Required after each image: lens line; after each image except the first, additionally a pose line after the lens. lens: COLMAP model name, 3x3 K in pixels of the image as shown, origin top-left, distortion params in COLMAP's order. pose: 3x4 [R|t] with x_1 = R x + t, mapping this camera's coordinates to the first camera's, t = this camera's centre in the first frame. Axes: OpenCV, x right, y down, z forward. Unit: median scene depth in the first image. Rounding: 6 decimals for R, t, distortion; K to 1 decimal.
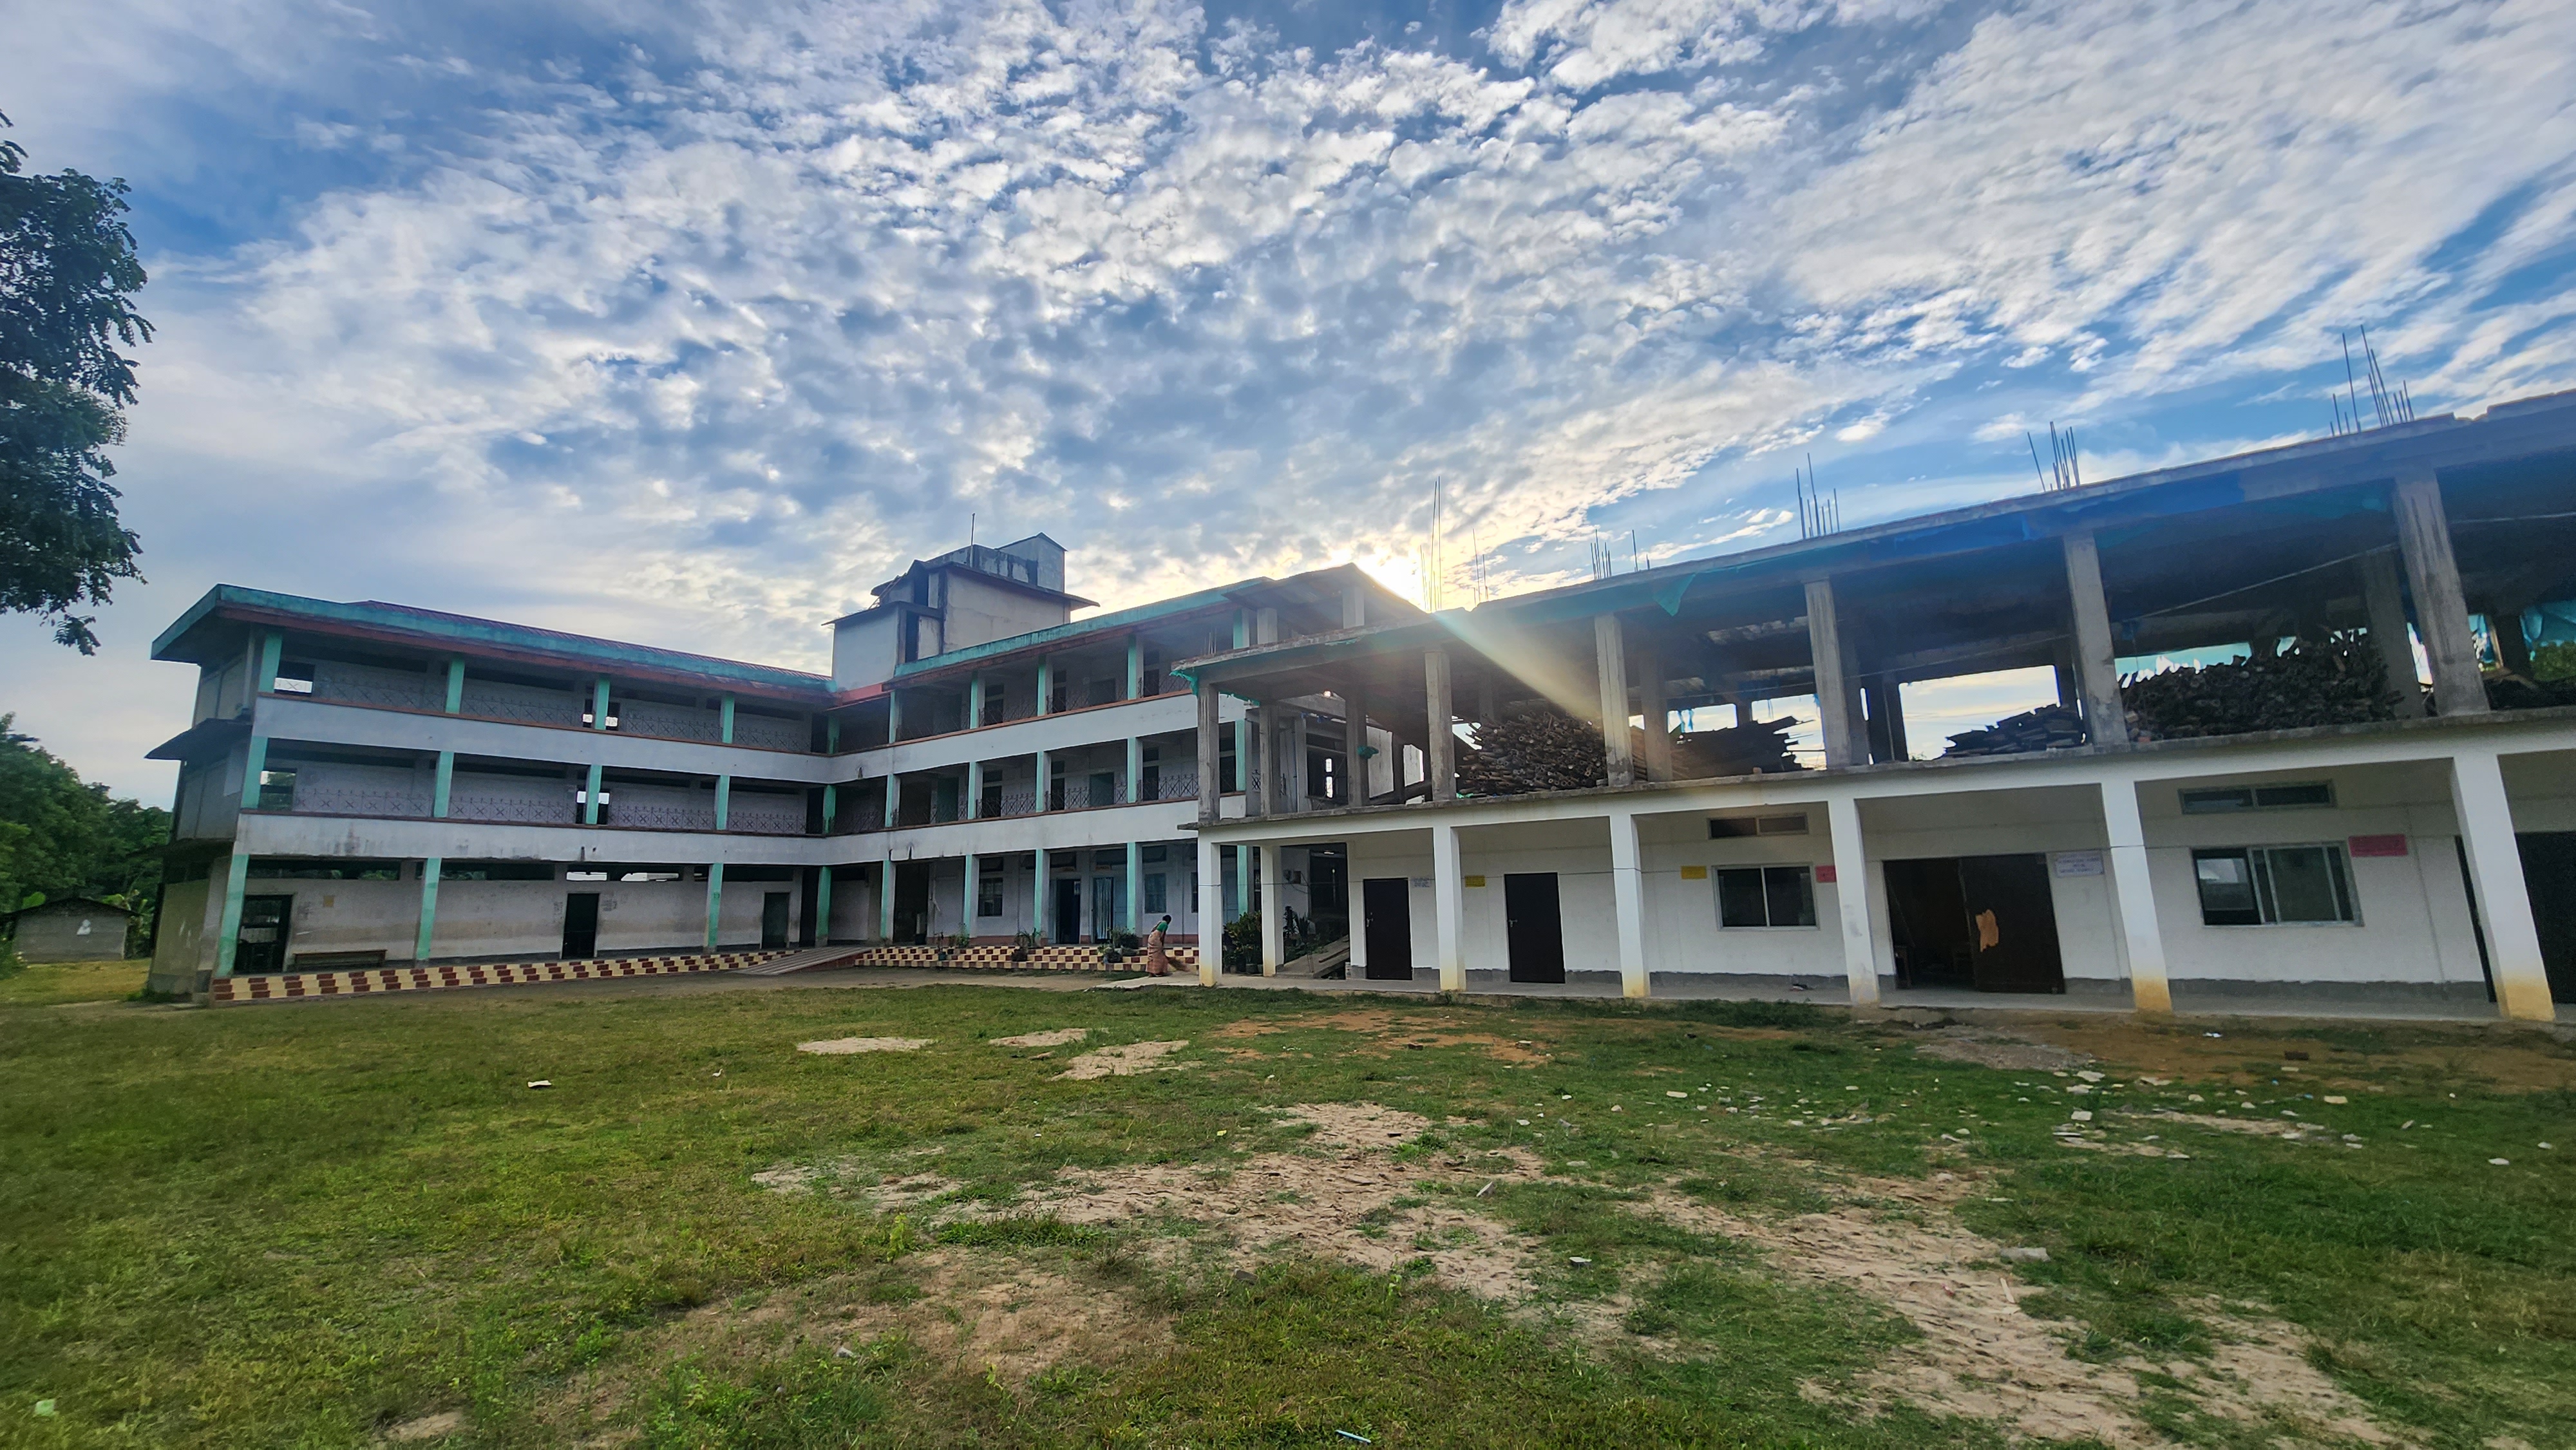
lens RADIAL K [[1070.1, 0, 1288.0], [0, 1070.1, 725.0], [0, 0, 1]] dist [0.000689, 0.000373]
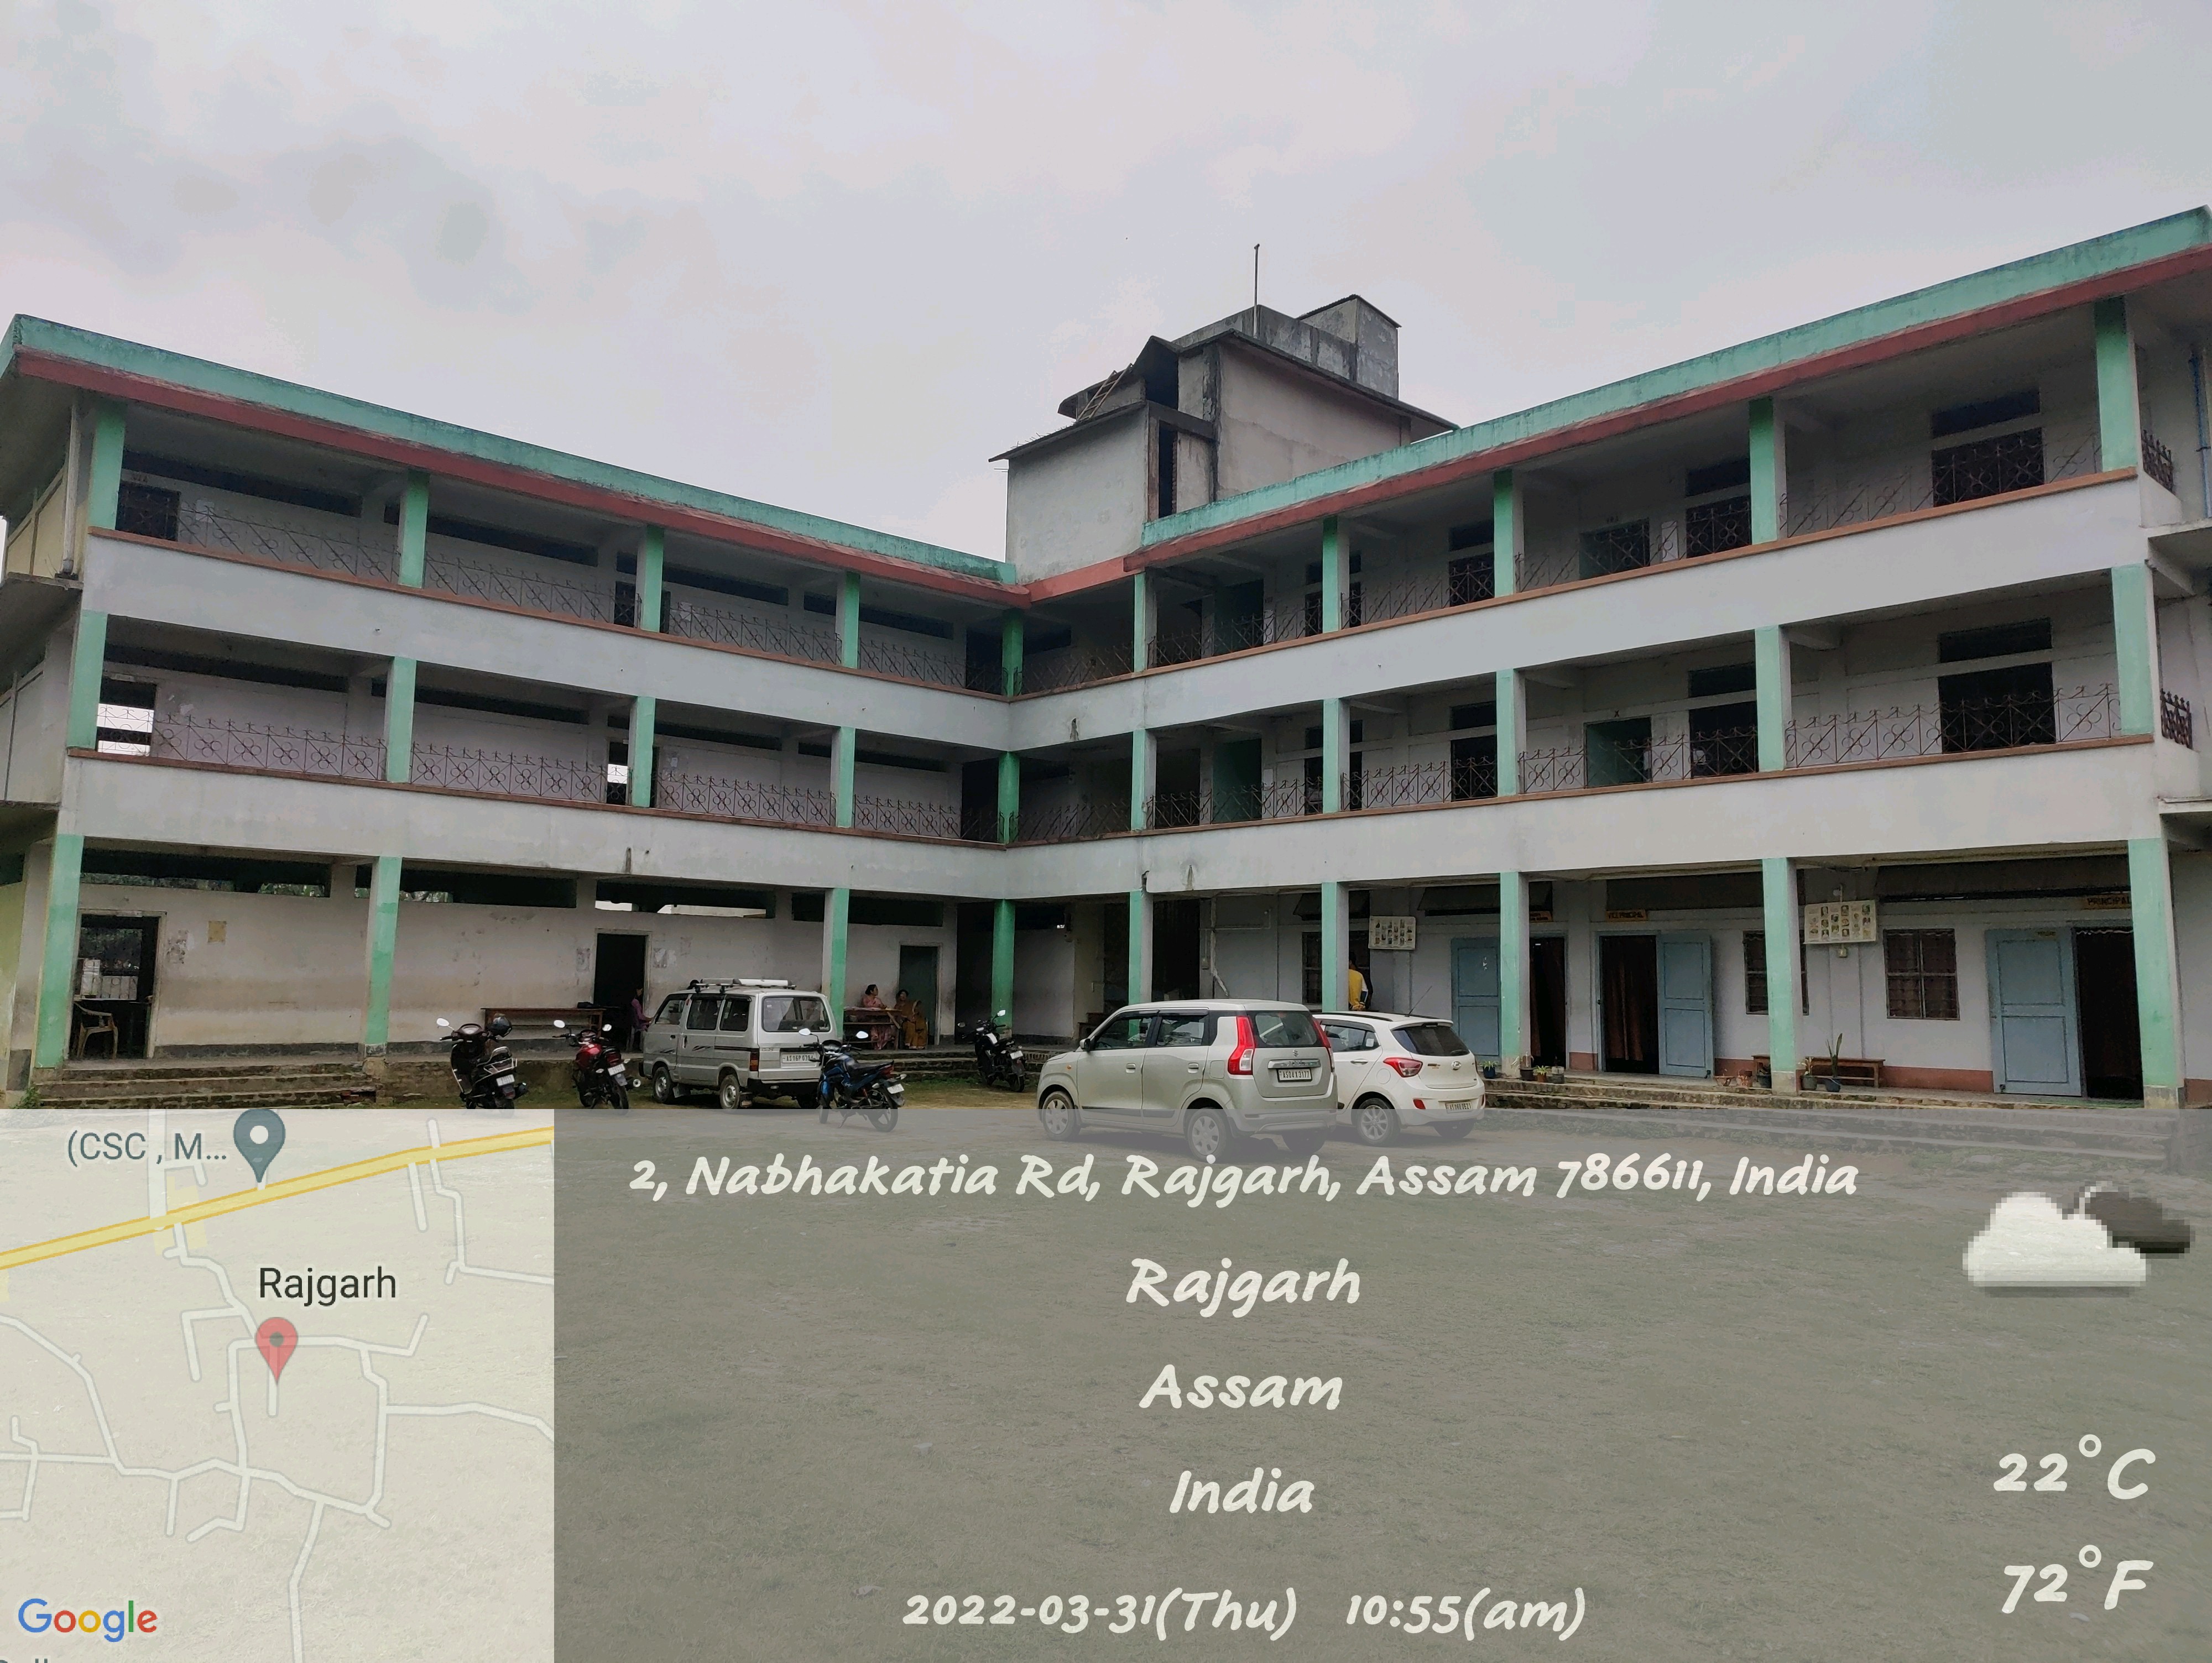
lens RADIAL K [[1502.2, 0, 1106.0], [0, 1502.2, 831.5], [0, 0, 1]] dist [-0.000655, -0.003258]
pose [[0.984537, 0.020937, -0.173923, -0.256839], [-0.010129, 0.997975, 0.062797, 0.049489], [0.174886, -0.060065, 0.982755, 0.267328]]
